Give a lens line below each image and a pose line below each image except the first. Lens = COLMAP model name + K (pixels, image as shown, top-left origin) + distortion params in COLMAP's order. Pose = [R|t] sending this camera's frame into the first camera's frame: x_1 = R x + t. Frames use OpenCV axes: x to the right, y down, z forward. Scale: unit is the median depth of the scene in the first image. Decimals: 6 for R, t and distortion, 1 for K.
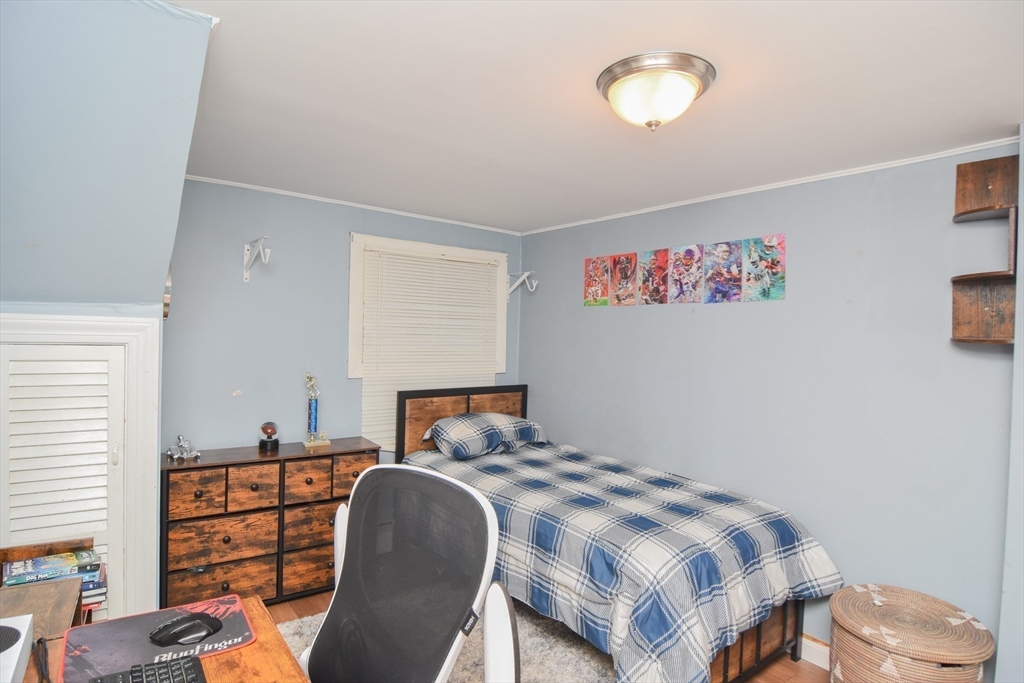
lens RADIAL K [[548.7, 0, 508.2], [0, 548.7, 339.2], [0, 0, 1]] dist [-0.004734, -0.011577]
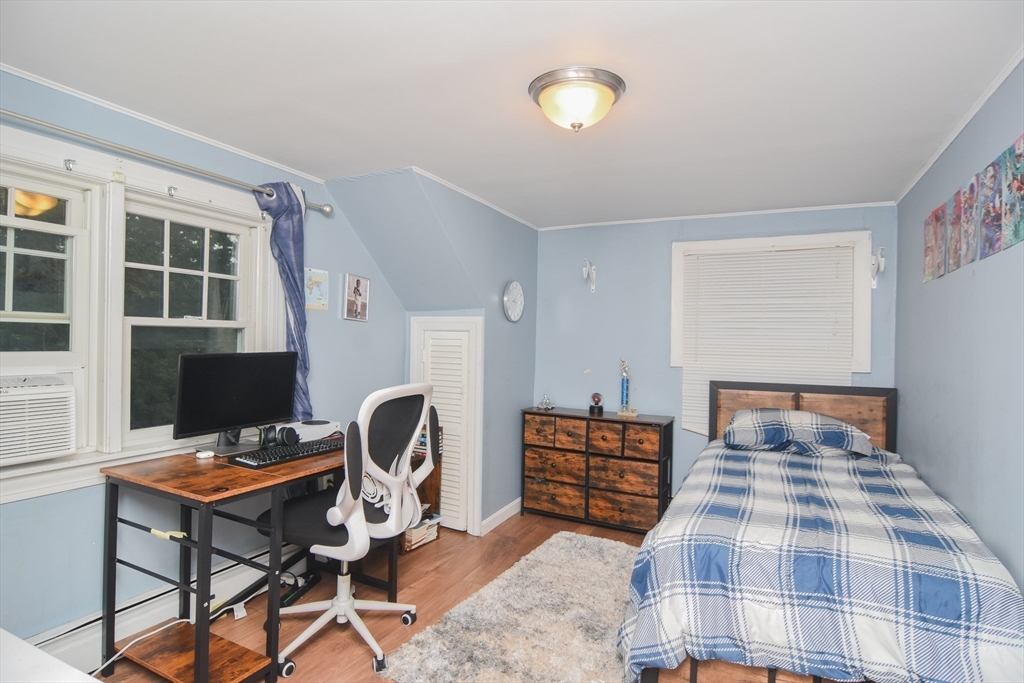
lens RADIAL K [[548.7, 0, 508.2], [0, 548.7, 339.2], [0, 0, 1]] dist [-0.004734, -0.011577]
pose [[0.438699, -0.018480, -0.898444, 0.735426], [-0.016520, 0.999454, -0.028624, 0.062827], [0.898482, 0.027400, 0.438154, 0.207968]]
